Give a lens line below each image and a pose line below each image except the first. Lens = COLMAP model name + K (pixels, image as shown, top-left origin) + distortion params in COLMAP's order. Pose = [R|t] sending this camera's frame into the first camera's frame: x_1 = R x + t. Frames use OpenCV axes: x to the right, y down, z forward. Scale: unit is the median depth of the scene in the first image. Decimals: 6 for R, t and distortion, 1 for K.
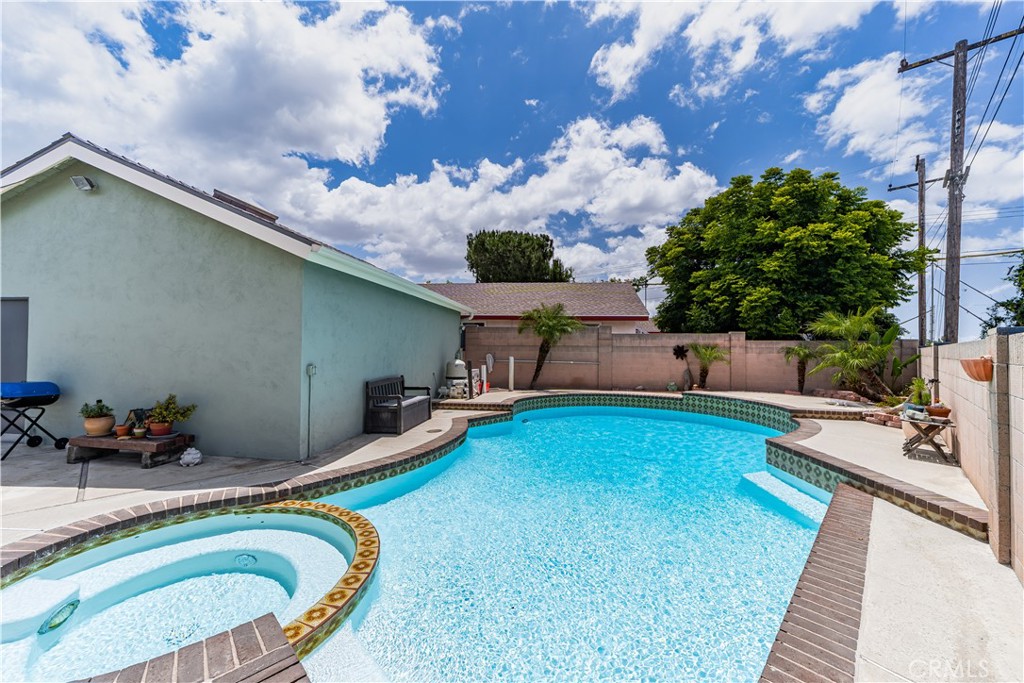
lens RADIAL K [[394.9, 0, 512.0], [0, 394.9, 341.5], [0, 0, 1]] dist [0.001793, 0.000200]
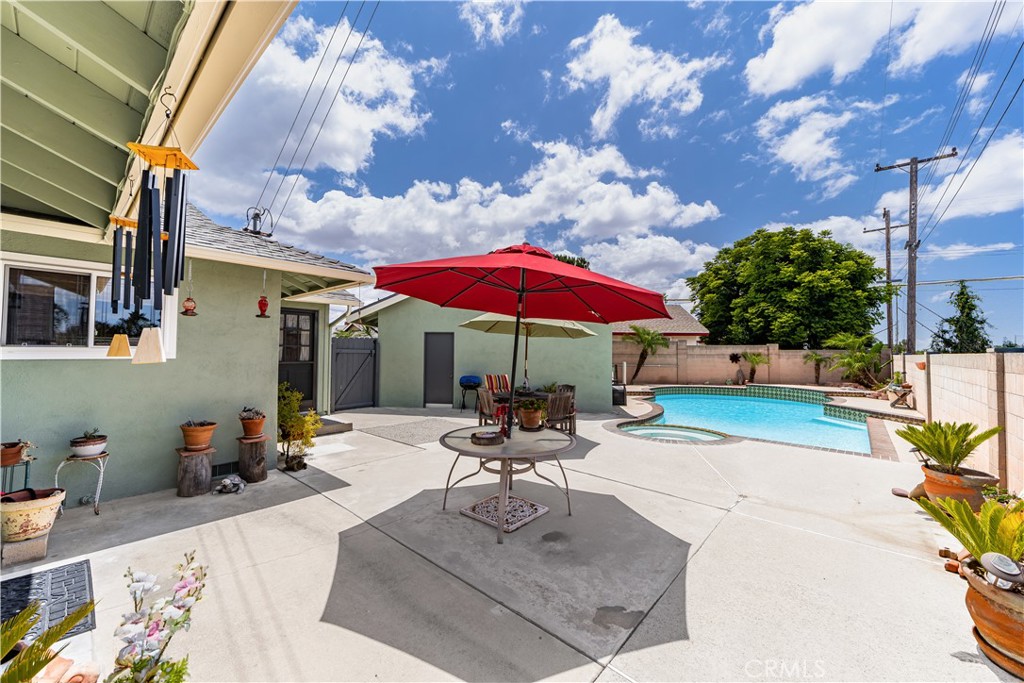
lens RADIAL K [[394.9, 0, 512.0], [0, 394.9, 341.5], [0, 0, 1]] dist [0.001793, 0.000200]
pose [[0.998835, -0.004856, 0.048011, -0.452660], [0.005491, 0.999899, -0.013113, -0.019029], [-0.047943, 0.013361, 0.998761, -0.405940]]
